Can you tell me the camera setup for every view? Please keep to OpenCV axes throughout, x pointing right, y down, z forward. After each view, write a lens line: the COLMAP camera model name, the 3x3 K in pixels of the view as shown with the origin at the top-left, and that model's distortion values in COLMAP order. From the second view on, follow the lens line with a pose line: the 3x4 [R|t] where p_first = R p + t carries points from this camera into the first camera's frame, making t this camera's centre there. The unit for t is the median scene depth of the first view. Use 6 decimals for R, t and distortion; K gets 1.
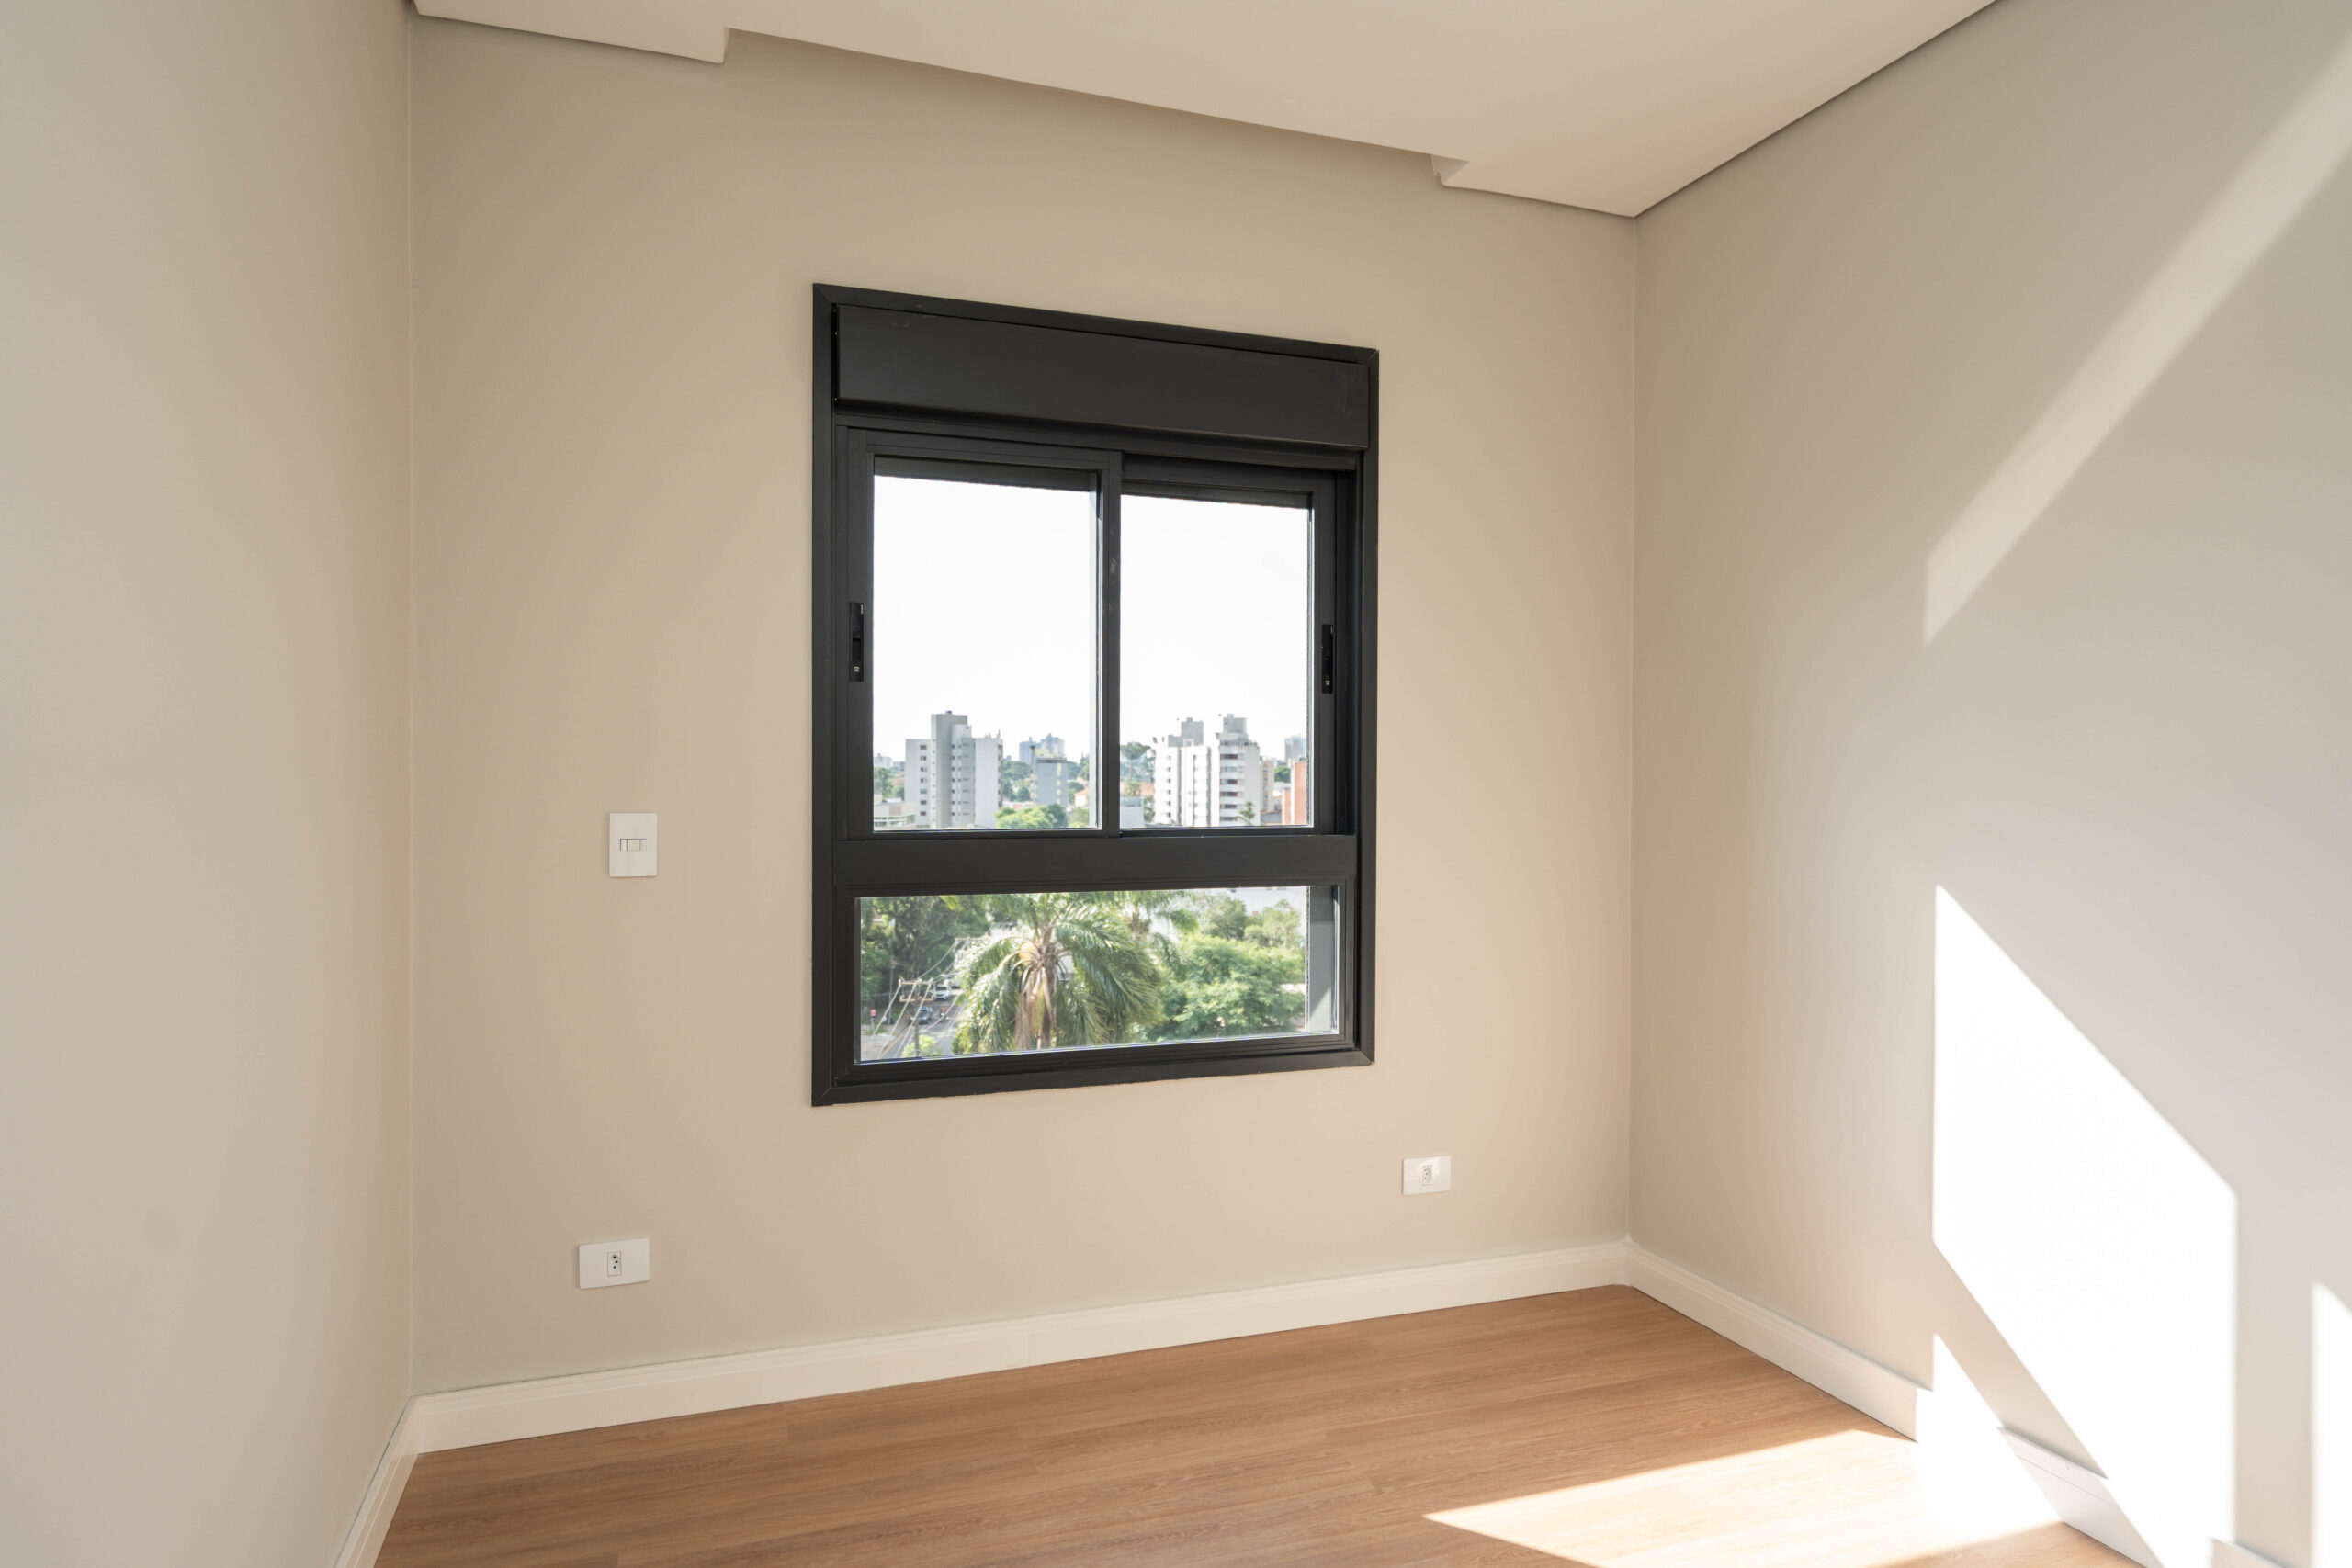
lens RADIAL K [[1306.9, 0, 1177.8], [0, 1306.9, 752.8], [0, 0, 1]] dist [0.000776, 0.001107]
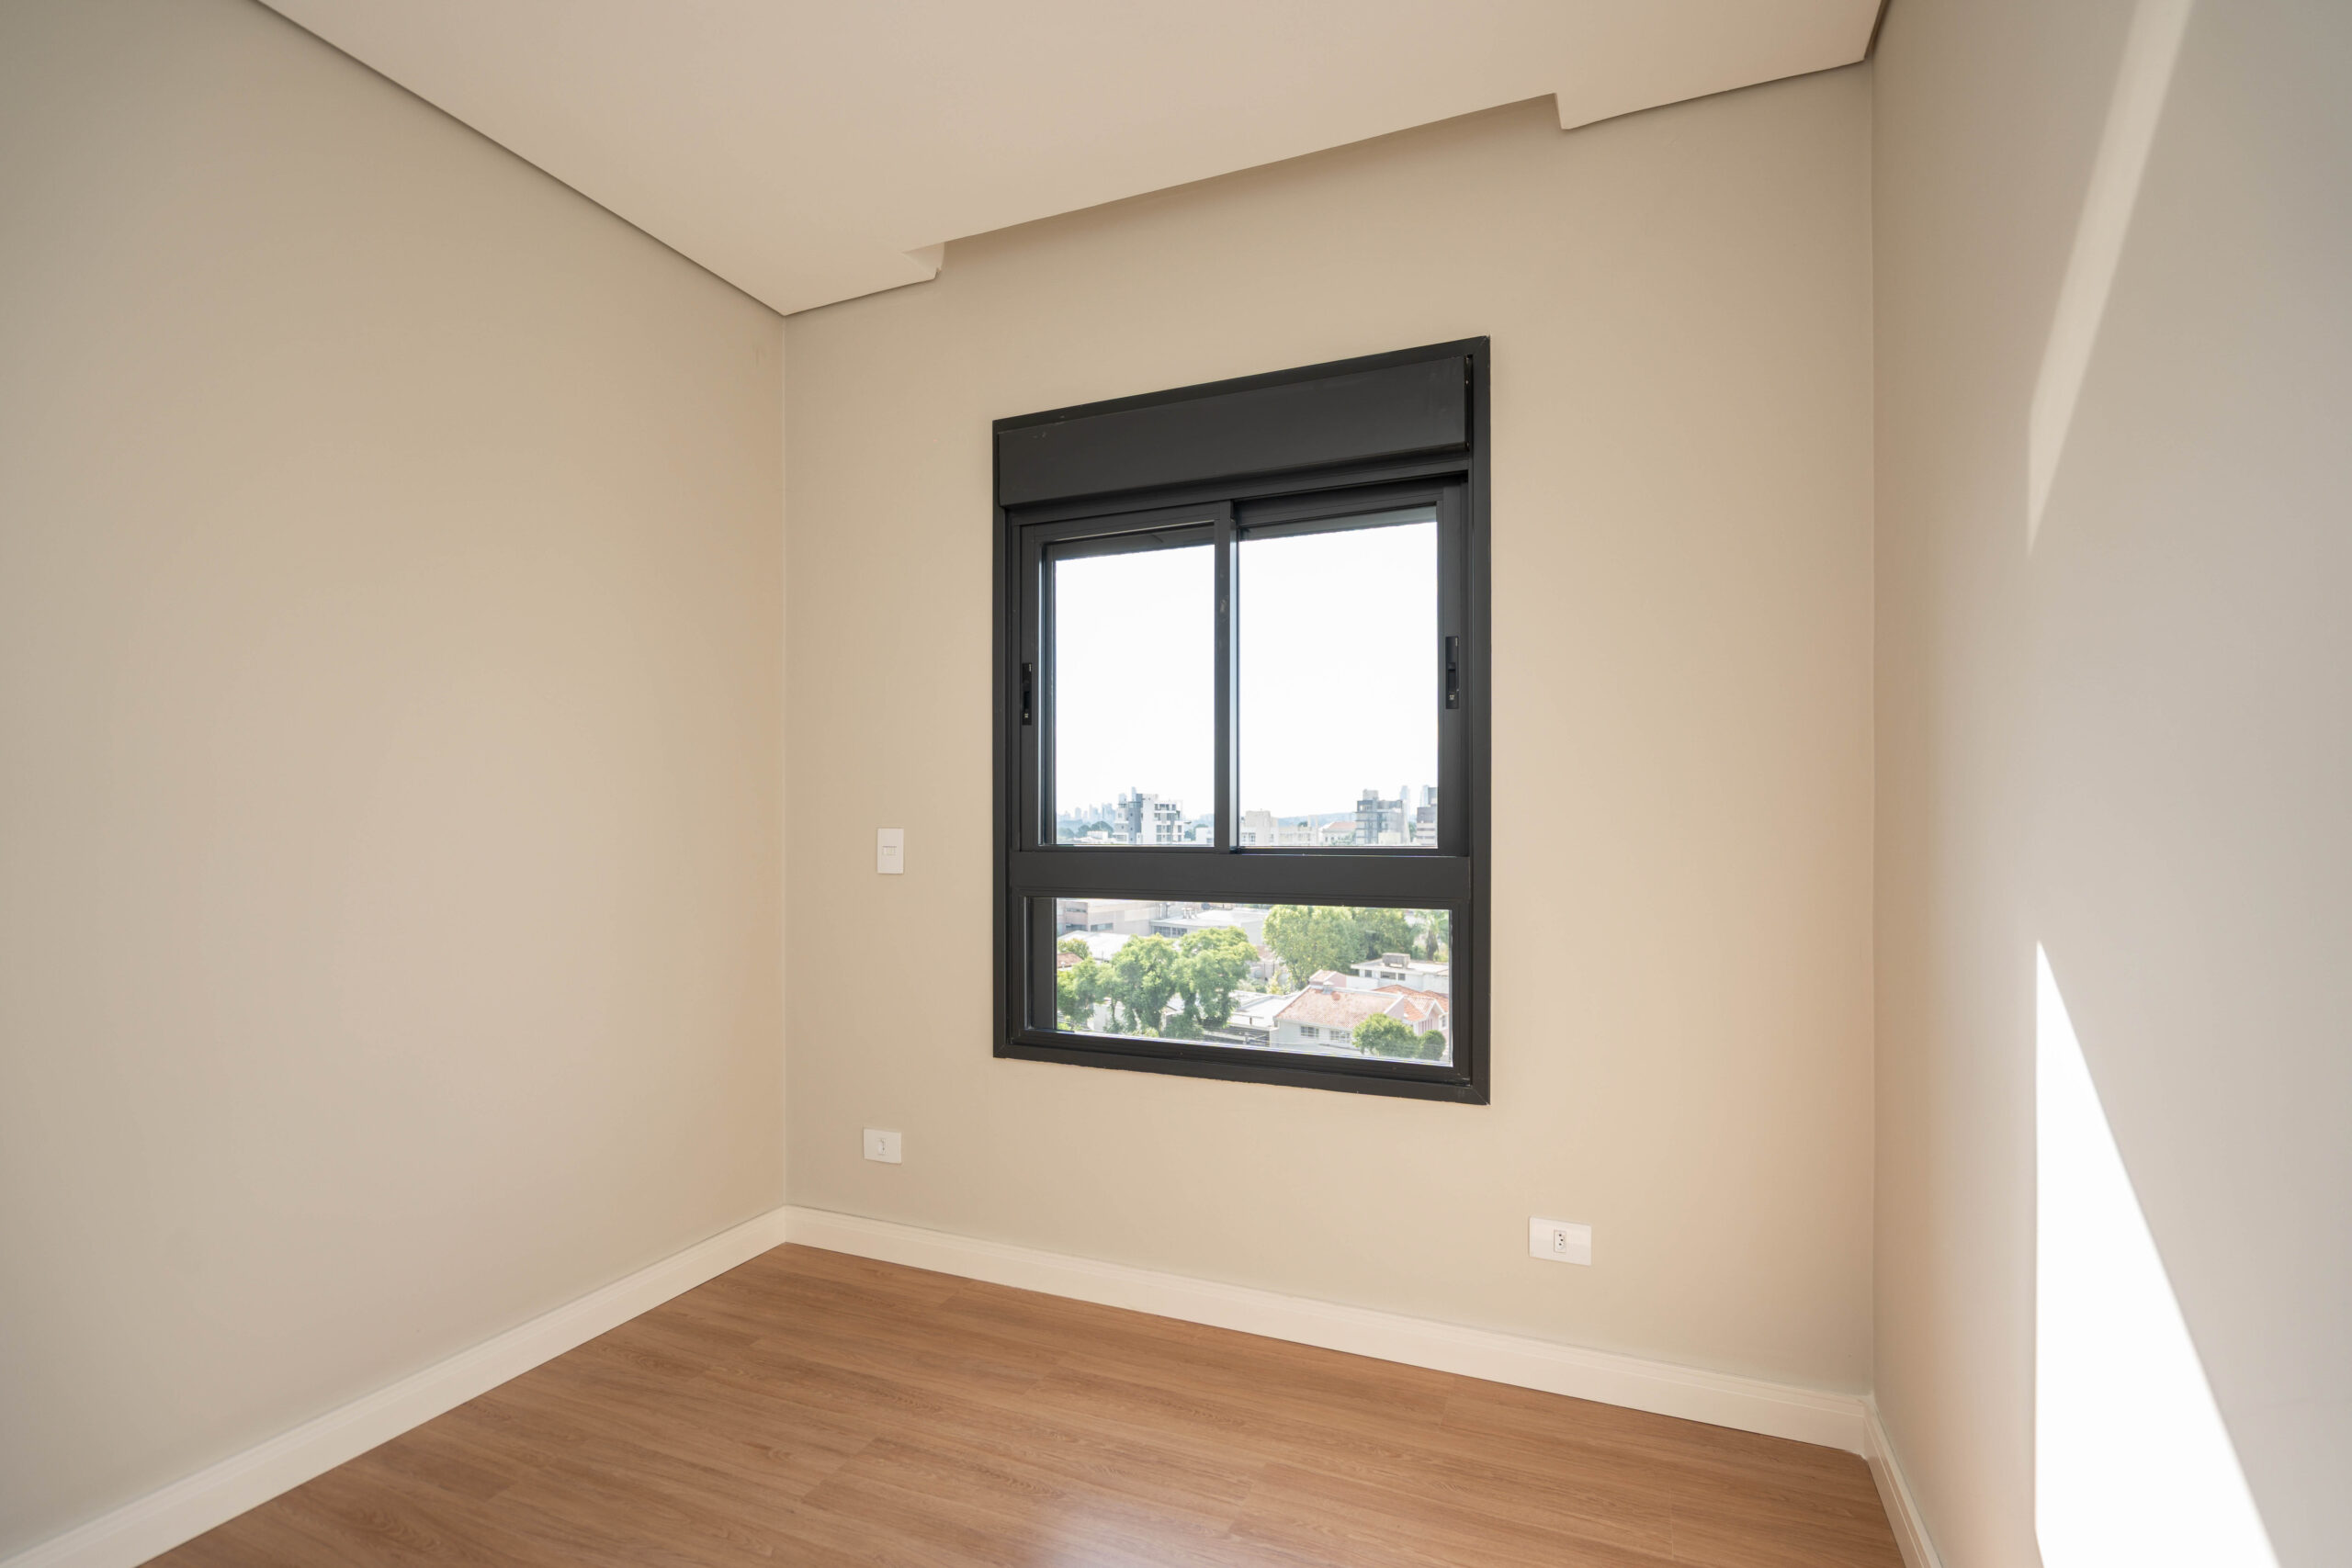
lens RADIAL K [[1057.9, 0, 1178.9], [0, 1057.9, 789.1], [0, 0, 1]] dist [-0.002923, 0.000636]
pose [[0.755256, -0.020046, -0.655123, 0.516759], [0.017969, 0.999790, -0.009877, 0.019117], [0.655184, -0.004312, 0.755457, 0.314141]]
